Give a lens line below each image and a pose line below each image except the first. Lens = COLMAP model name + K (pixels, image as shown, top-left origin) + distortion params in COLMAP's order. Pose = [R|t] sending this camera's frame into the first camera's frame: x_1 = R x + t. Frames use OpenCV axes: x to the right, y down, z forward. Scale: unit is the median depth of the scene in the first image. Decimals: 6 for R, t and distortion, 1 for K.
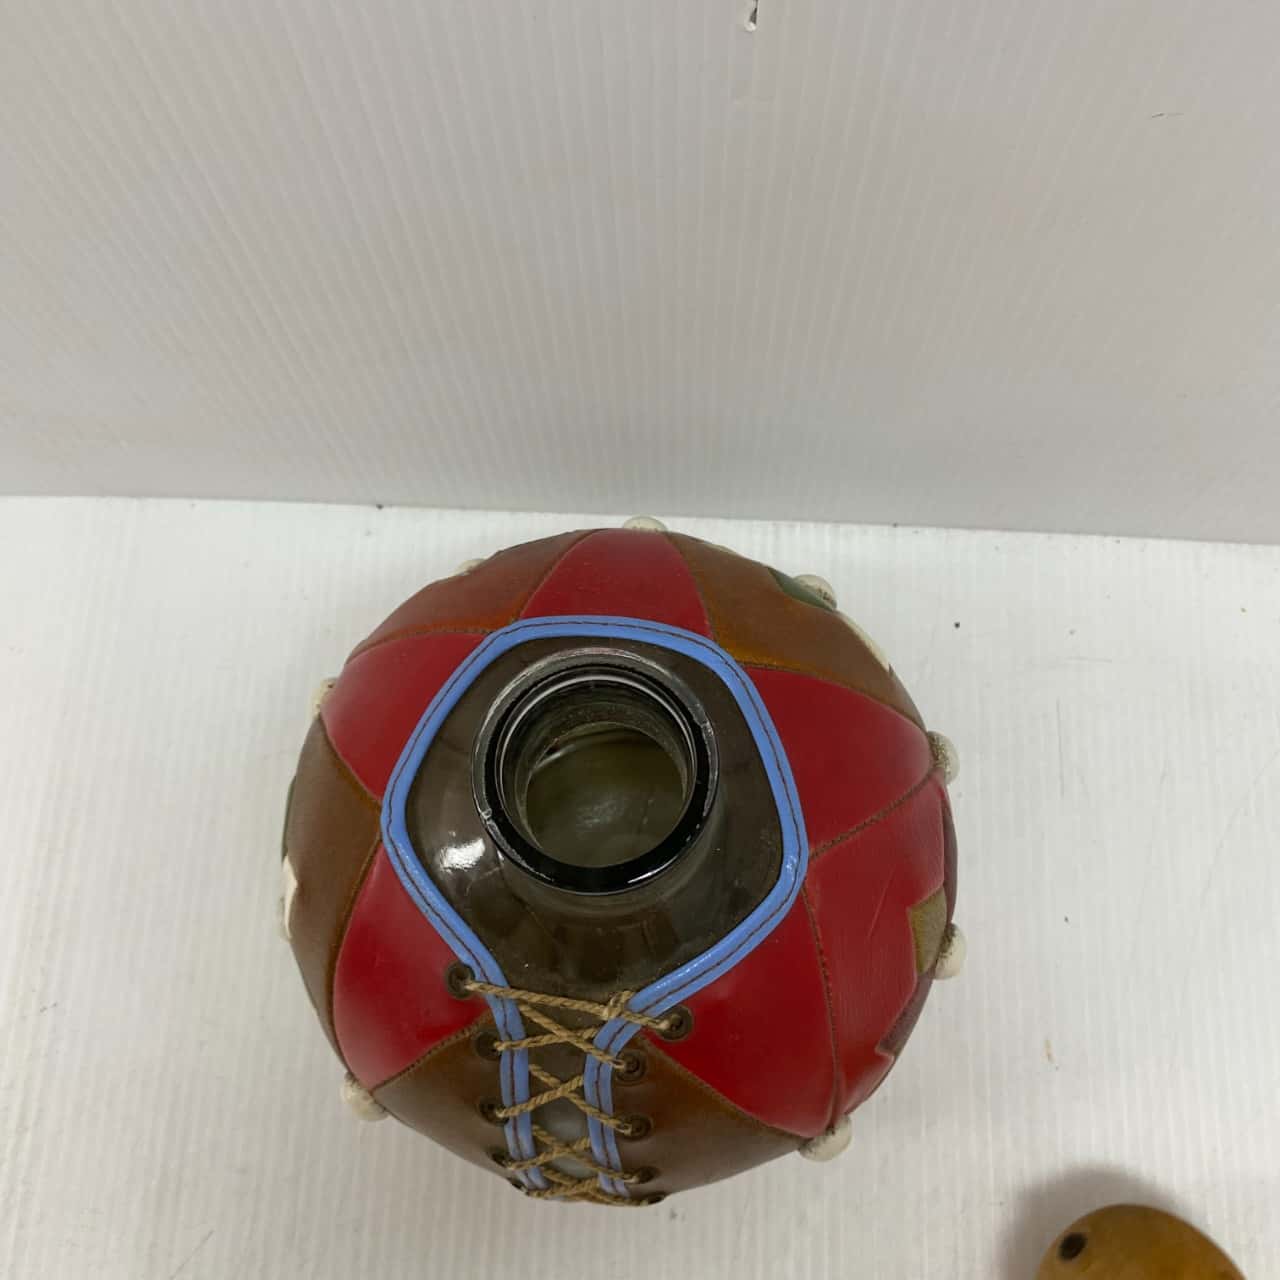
lens RADIAL K [[1311.0, 0, 640.0], [0, 1311.0, 640.0], [0, 0, 1]] dist [0.000299, 0.012026]
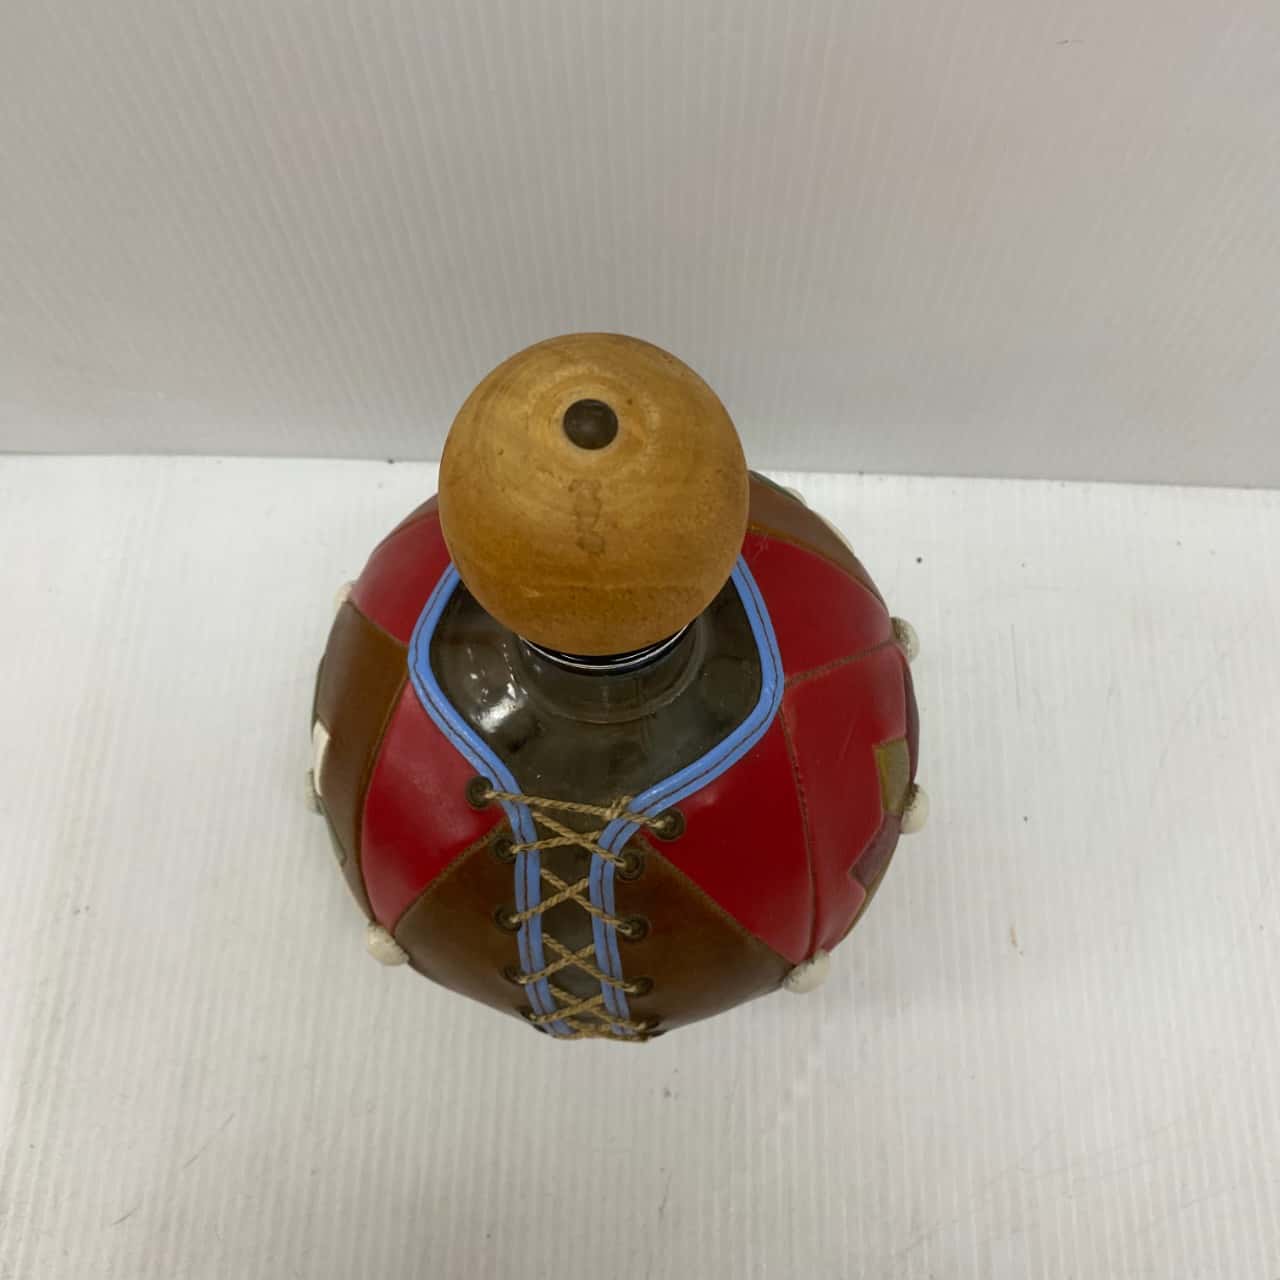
lens RADIAL K [[1320.4, 0, 640.4], [0, 1320.4, 630.6], [0, 0, 1]] dist [0.014252, 0.015679]
pose [[0.999840, -0.009061, 0.015423, -0.014082], [0.010205, 0.997068, -0.075840, 0.203713], [-0.014690, 0.075985, 0.997001, -0.148594]]
